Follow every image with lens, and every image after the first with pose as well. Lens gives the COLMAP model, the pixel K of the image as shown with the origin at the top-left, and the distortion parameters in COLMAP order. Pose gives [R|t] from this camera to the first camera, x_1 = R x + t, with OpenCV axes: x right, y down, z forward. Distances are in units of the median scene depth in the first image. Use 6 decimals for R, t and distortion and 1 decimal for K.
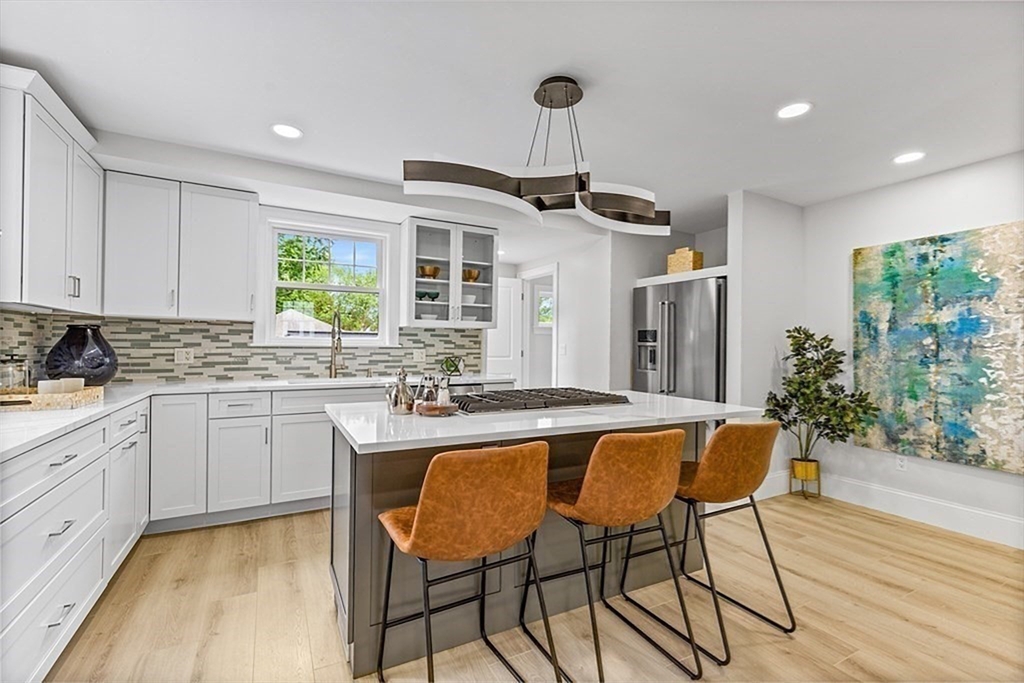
lens RADIAL K [[458.5, 0, 513.7], [0, 458.5, 344.6], [0, 0, 1]] dist [0.005154, -0.000083]
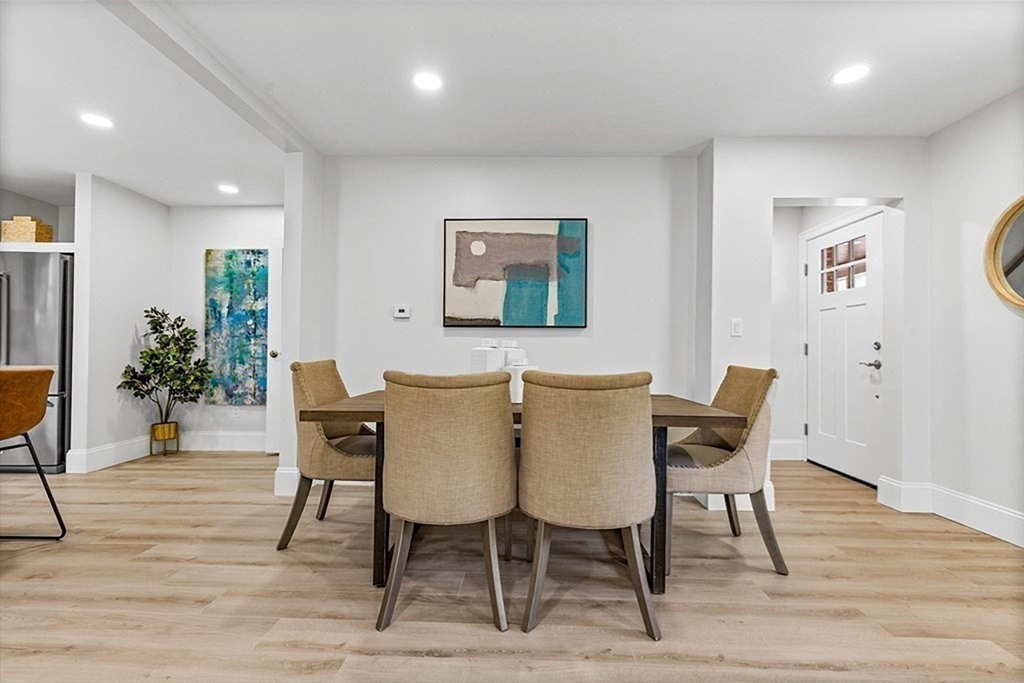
lens RADIAL K [[458.5, 0, 513.7], [0, 458.5, 344.6], [0, 0, 1]] dist [0.005154, -0.000083]
pose [[0.502270, 0.001005, 0.864710, 0.072638], [-0.001458, 0.999999, -0.000315, 0.053727], [-0.864709, -0.001103, 0.502271, -0.367612]]
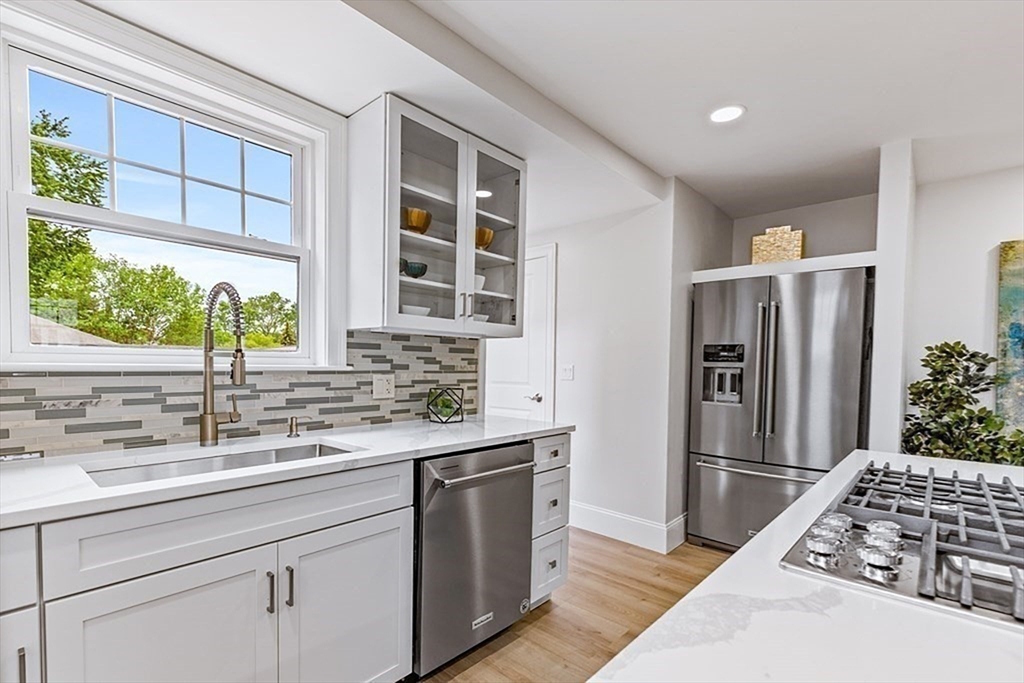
lens RADIAL K [[475.1, 0, 515.0], [0, 475.1, 381.0], [0, 0, 1]] dist [0.003054, 0.000127]
pose [[0.938737, -0.010110, 0.344486, -0.297197], [-0.003224, 0.999268, 0.038114, -0.003979], [-0.344619, -0.036889, 0.938018, 0.525438]]
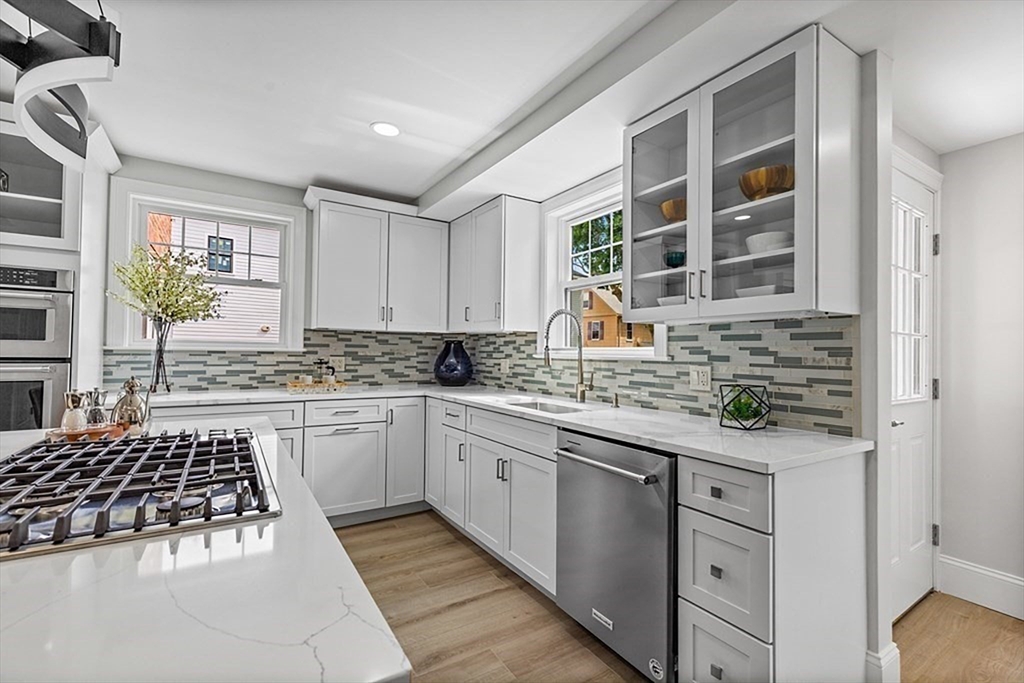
lens RADIAL K [[458.5, 0, 513.7], [0, 458.5, 344.6], [0, 0, 1]] dist [0.005154, -0.000083]
pose [[0.070116, -0.027064, -0.997172, 0.344935], [-0.012094, 0.999535, -0.027978, 0.003801], [0.997466, 0.014022, 0.069756, 0.893040]]
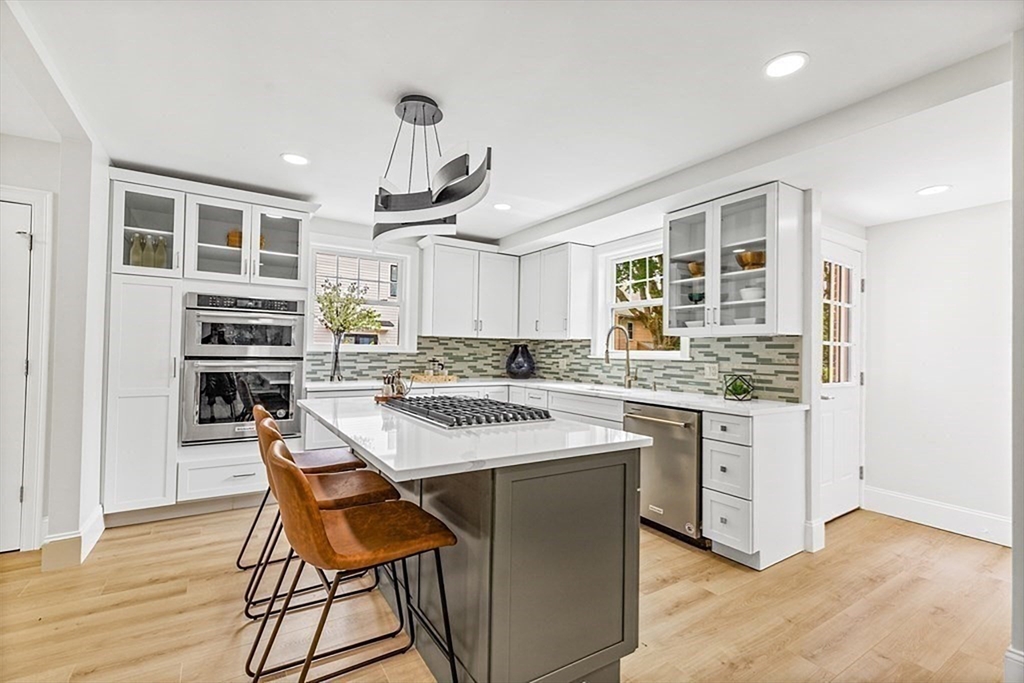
lens RADIAL K [[458.5, 0, 513.7], [0, 458.5, 344.6], [0, 0, 1]] dist [0.005154, -0.000083]
pose [[0.076564, -0.024764, -0.996757, 0.689457], [-0.014803, 0.999553, -0.025970, 0.003285], [0.996955, 0.016743, 0.076163, 0.692344]]
